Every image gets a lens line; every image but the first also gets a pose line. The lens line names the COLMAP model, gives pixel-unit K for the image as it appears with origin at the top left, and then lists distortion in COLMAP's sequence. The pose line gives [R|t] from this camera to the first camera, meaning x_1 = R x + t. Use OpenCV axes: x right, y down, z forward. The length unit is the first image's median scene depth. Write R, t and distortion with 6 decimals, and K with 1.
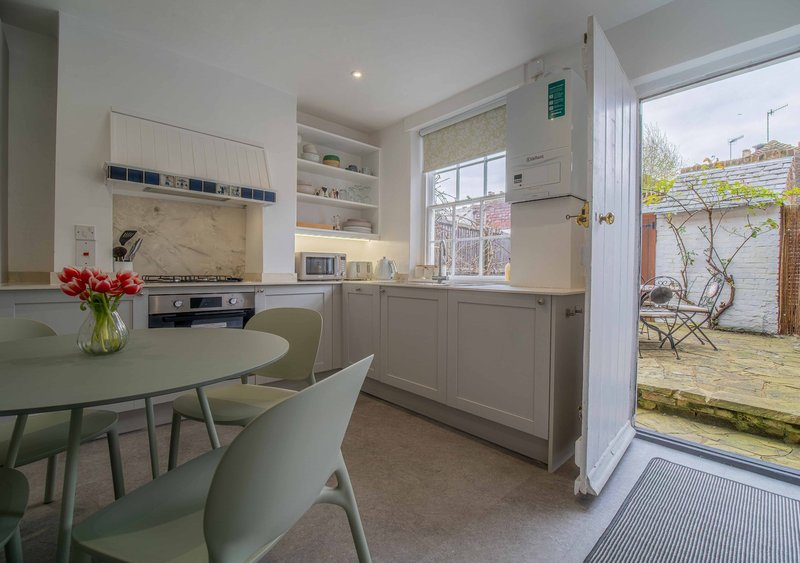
lens RADIAL K [[369.2, 0, 399.7], [0, 369.2, 280.9], [0, 0, 1]] dist [-0.020834, -0.001381]
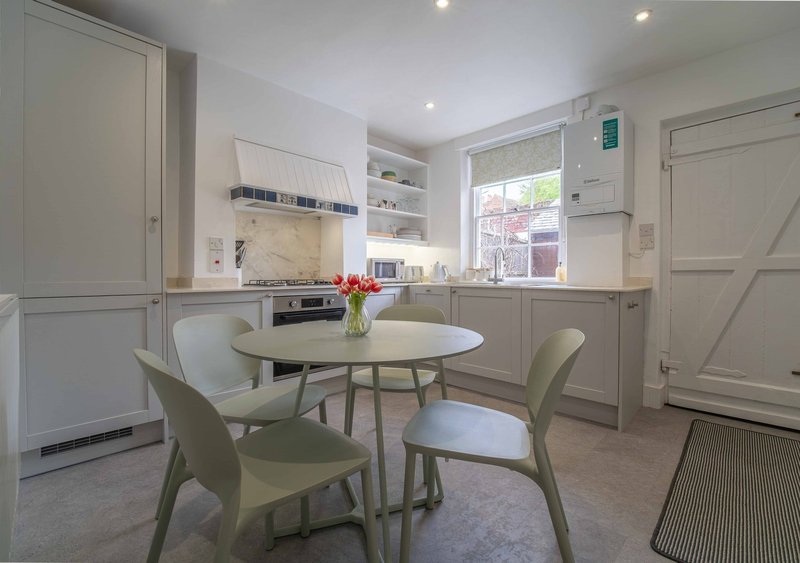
lens RADIAL K [[369.2, 0, 400.1], [0, 369.2, 280.6], [0, 0, 1]] dist [-0.020834, -0.001381]
pose [[0.999085, -0.010727, 0.041413, -0.237883], [0.011039, 0.999912, -0.007300, 0.000463], [-0.041331, 0.007750, 0.999115, -0.141584]]
